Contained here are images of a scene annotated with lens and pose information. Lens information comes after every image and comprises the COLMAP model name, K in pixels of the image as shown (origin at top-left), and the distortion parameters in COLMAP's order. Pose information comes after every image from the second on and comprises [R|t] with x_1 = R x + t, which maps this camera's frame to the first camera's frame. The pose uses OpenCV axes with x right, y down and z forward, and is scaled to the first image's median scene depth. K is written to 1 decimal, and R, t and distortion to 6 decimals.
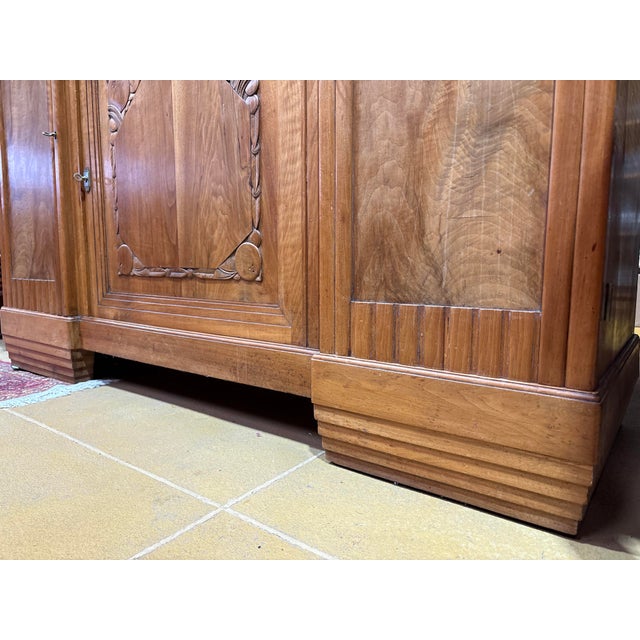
lens RADIAL K [[484.3, 0, 320.0], [0, 484.3, 320.0], [0, 0, 1]] dist [0.009232, -0.009762]
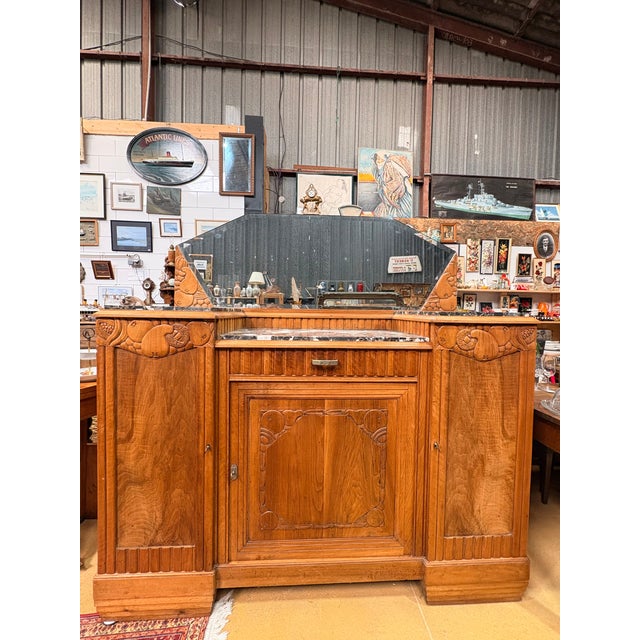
lens RADIAL K [[271.9, 0, 320.0], [0, 271.9, 320.0], [0, 0, 1]] dist [0.000047, -0.000207]
pose [[0.774915, -0.015219, 0.631882, -1.013691], [0.070600, 0.995538, -0.062602, -0.871508], [-0.628110, 0.093122, 0.772532, 0.181116]]
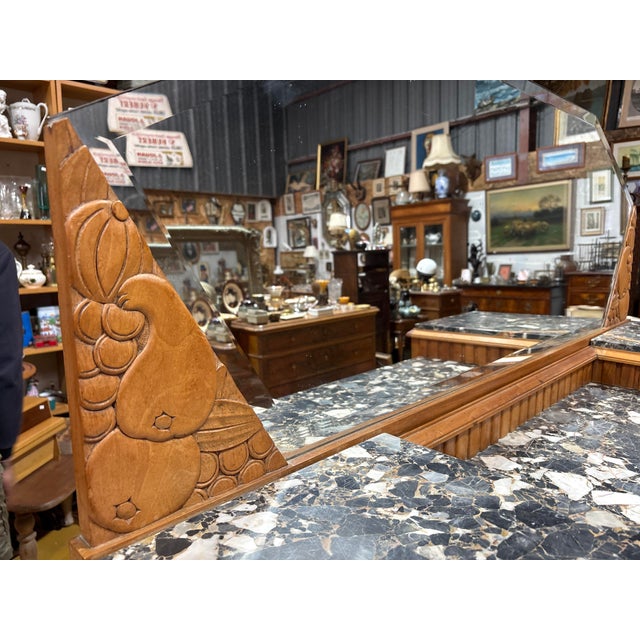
lens RADIAL K [[481.8, 0, 338.1], [0, 481.8, 329.1], [0, 0, 1]] dist [-0.036448, 0.117456]
pose [[0.119344, -0.198767, 0.972753, -1.032847], [0.118046, 0.975646, 0.184876, -1.348387], [-0.985810, 0.092766, 0.139901, 1.586150]]
